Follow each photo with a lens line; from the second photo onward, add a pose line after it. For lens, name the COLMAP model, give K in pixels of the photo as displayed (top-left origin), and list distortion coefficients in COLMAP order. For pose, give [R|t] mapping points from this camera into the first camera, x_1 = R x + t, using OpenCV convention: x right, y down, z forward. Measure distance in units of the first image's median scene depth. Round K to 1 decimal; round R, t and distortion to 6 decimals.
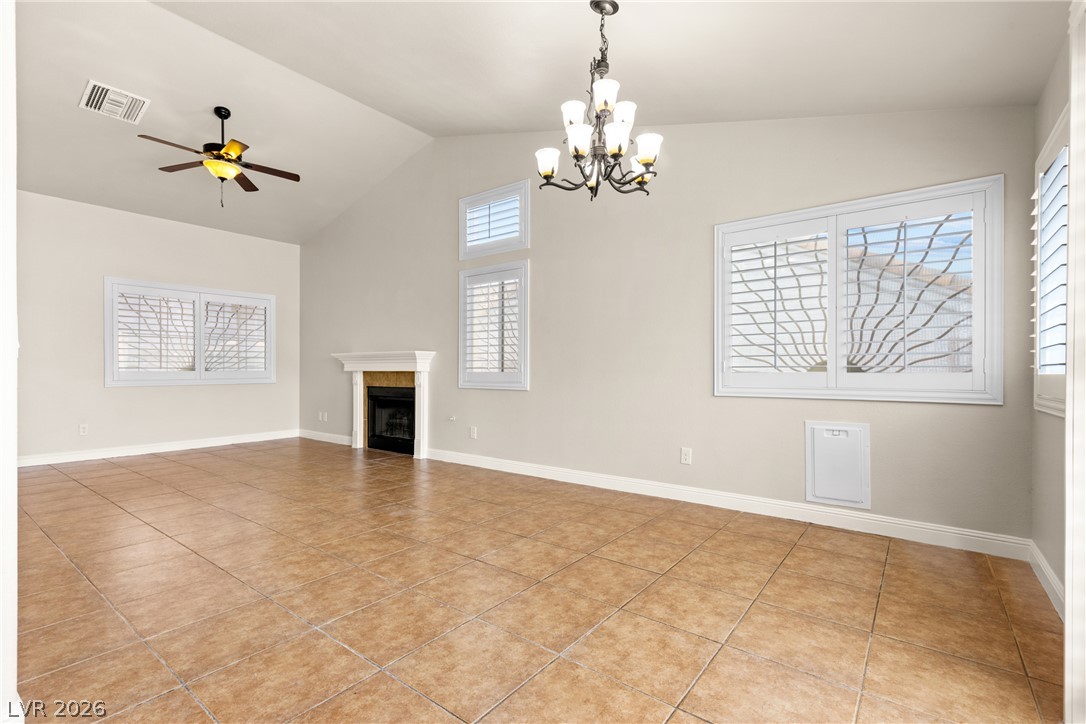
lens RADIAL K [[494.4, 0, 545.3], [0, 494.4, 369.3], [0, 0, 1]] dist [0.011635, -0.000136]
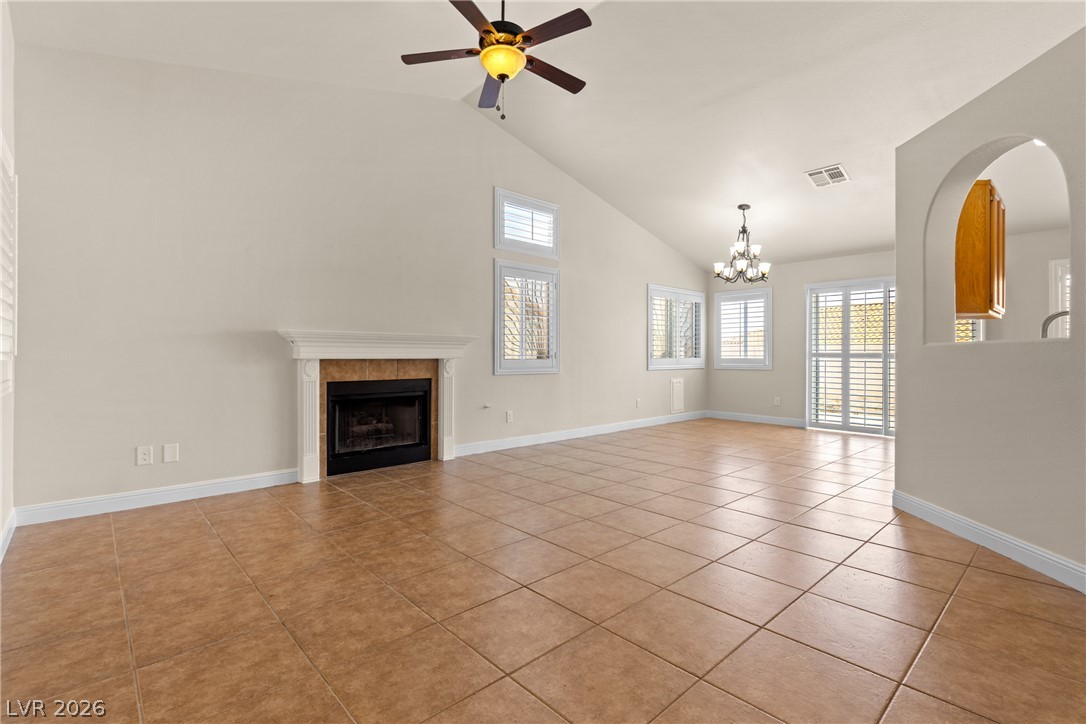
lens RADIAL K [[494.4, 0, 551.8], [0, 494.4, 354.6], [0, 0, 1]] dist [0.011635, -0.000136]
pose [[0.171484, 0.004719, 0.985176, -1.468350], [-0.000968, 0.999989, -0.004622, 0.001232], [-0.985186, -0.000161, 0.171487, 0.920912]]
